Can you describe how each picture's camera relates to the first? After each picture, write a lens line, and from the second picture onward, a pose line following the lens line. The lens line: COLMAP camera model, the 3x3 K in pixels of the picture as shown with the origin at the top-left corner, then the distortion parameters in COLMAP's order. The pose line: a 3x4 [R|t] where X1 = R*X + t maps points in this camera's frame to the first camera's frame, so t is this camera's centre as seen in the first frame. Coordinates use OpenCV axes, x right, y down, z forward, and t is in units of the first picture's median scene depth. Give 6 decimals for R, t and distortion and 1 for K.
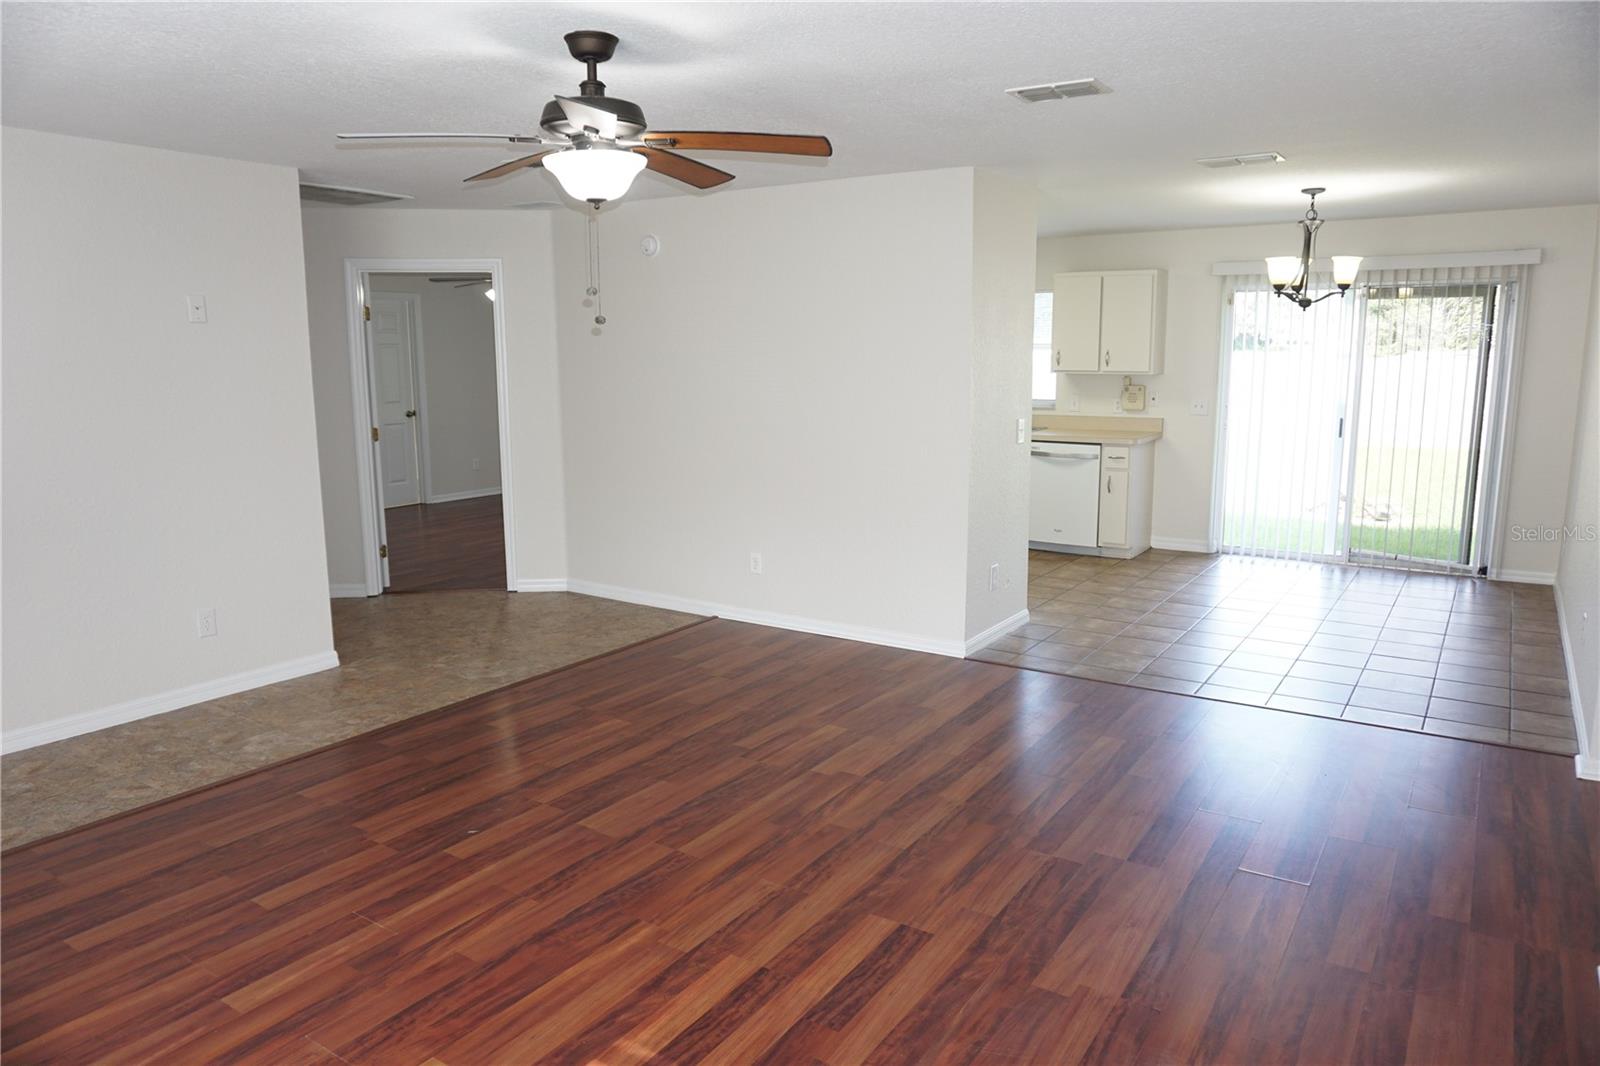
lens RADIAL K [[1061.4, 0, 800.7], [0, 1061.4, 527.7], [0, 0, 1]] dist [-0.061419, 0.038818]
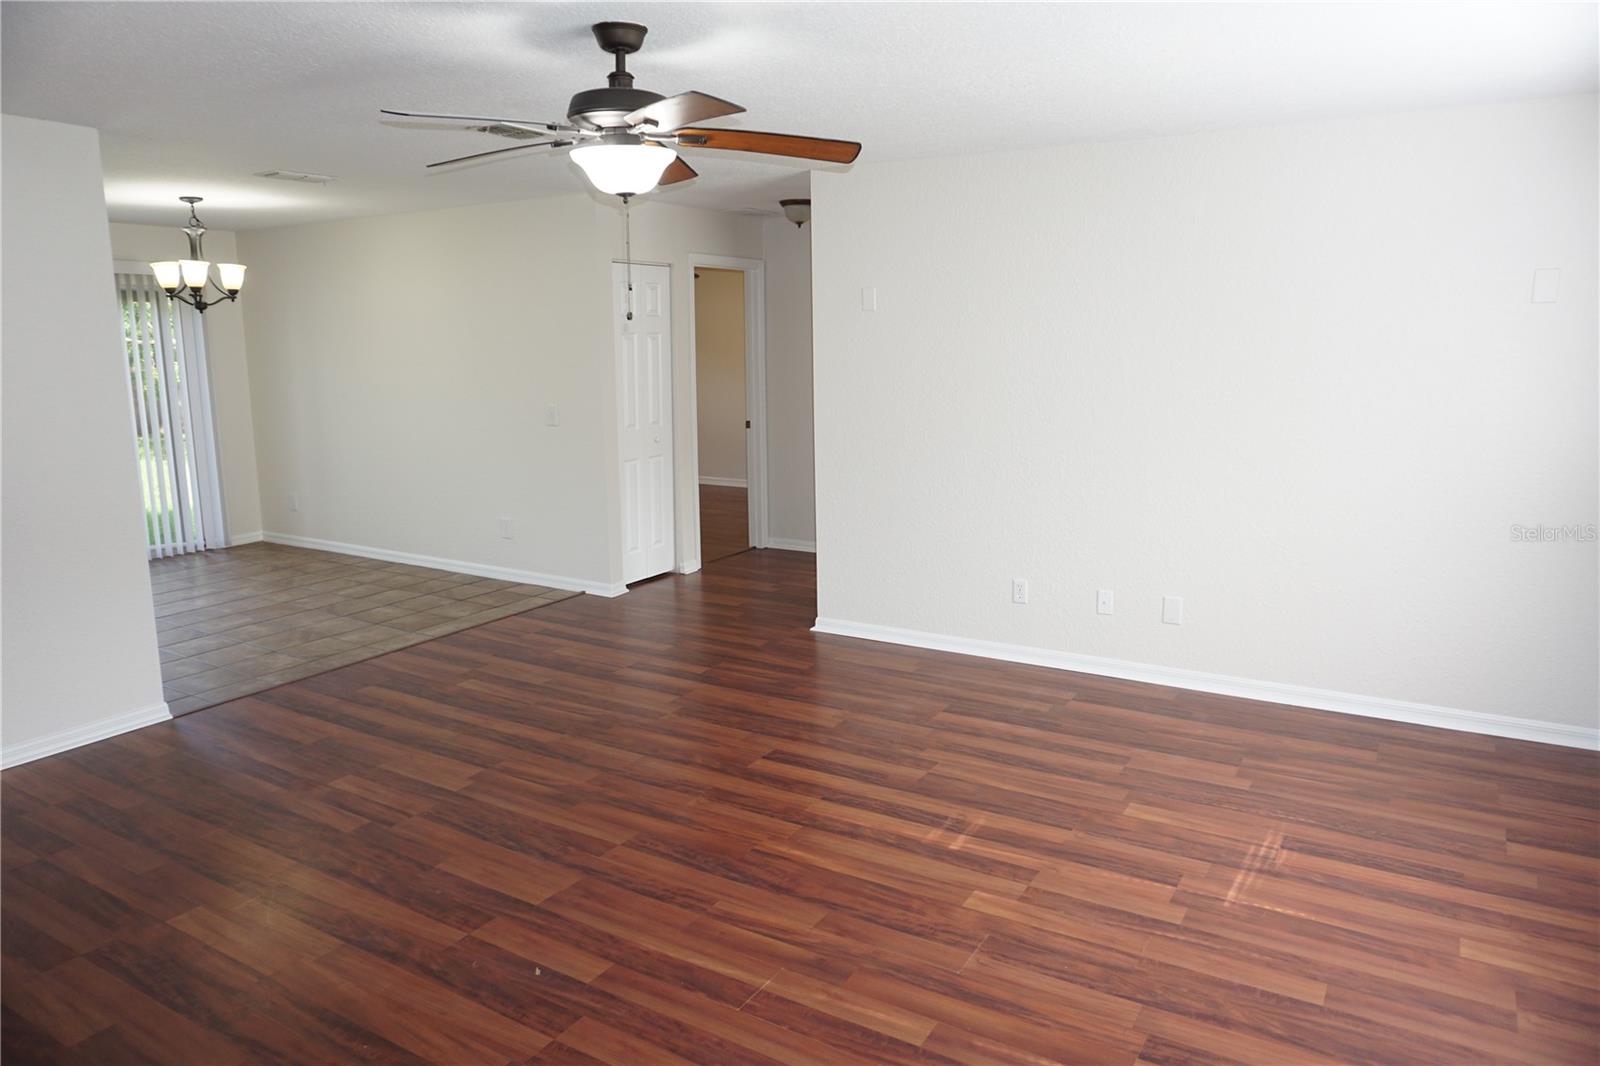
lens RADIAL K [[1061.4, 0, 800.7], [0, 1061.4, 527.7], [0, 0, 1]] dist [-0.061419, 0.038818]
pose [[-0.040545, -0.173664, 0.983970, -0.687813], [0.175282, 0.968272, 0.178116, -0.088347], [-0.983683, 0.179694, -0.008819, 0.508039]]
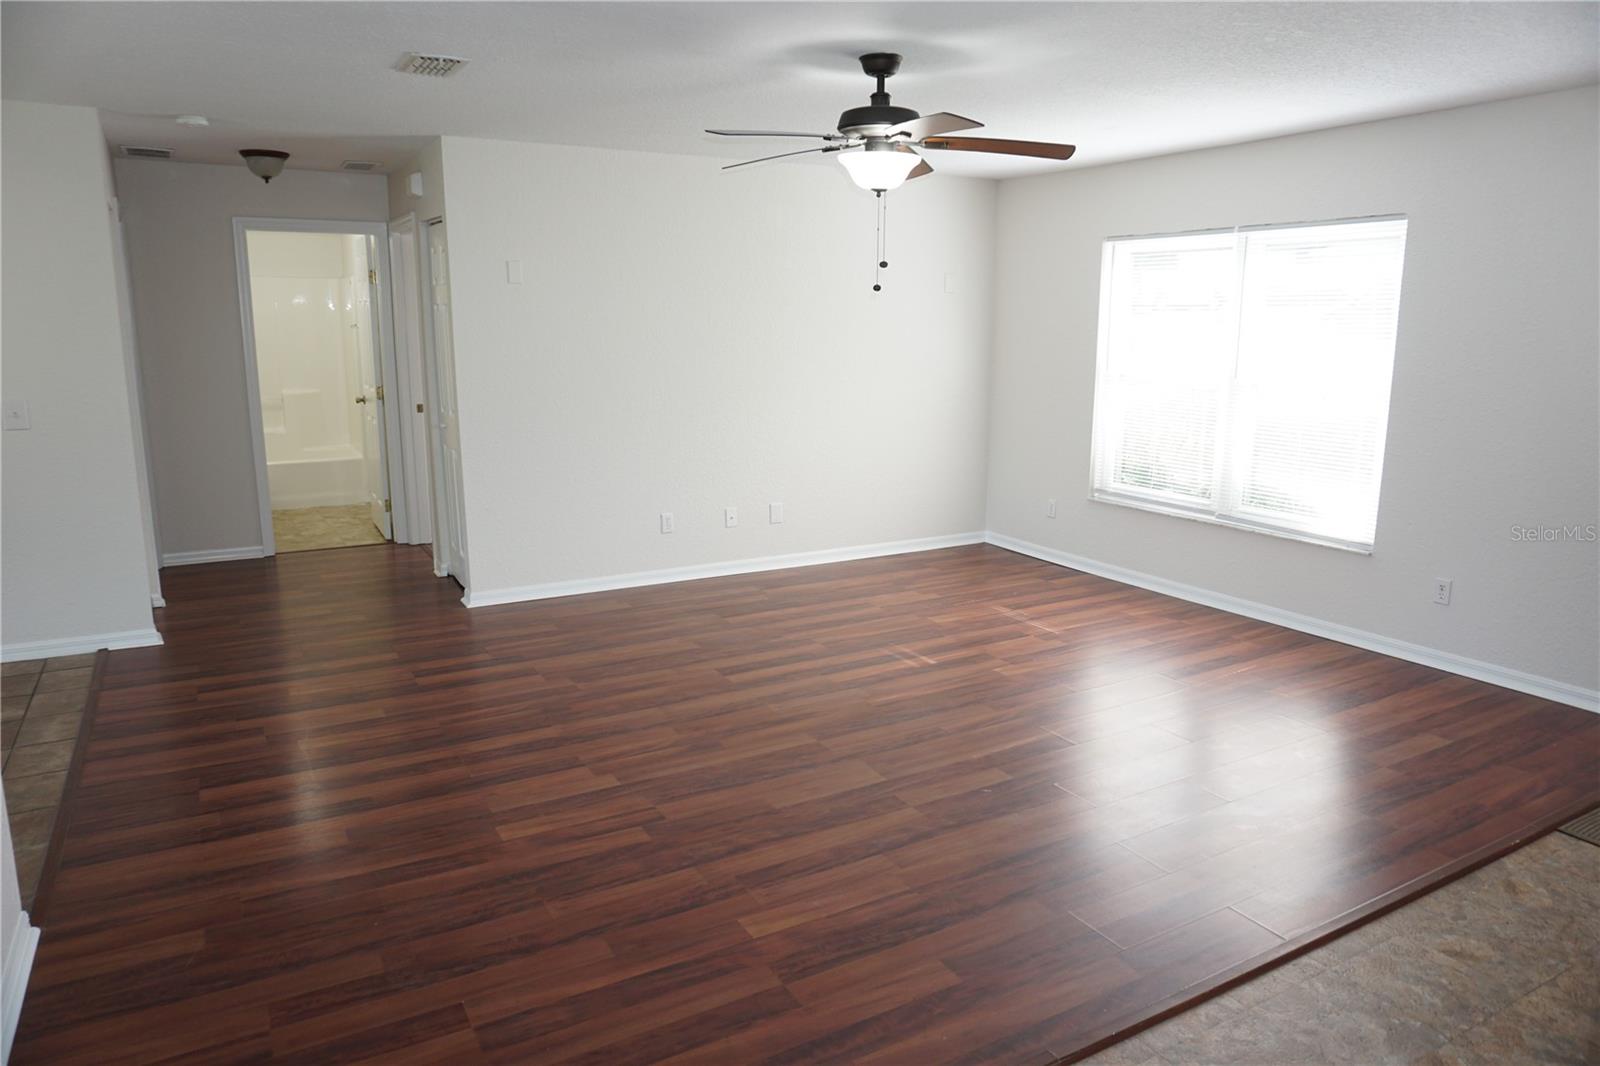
lens RADIAL K [[1061.4, 0, 800.7], [0, 1061.4, 527.7], [0, 0, 1]] dist [-0.061419, 0.038818]
pose [[-0.894170, -0.087184, 0.439157, -0.386424], [0.074838, 0.937954, 0.338587, -0.204668], [-0.441428, 0.335620, -0.832166, 1.234904]]
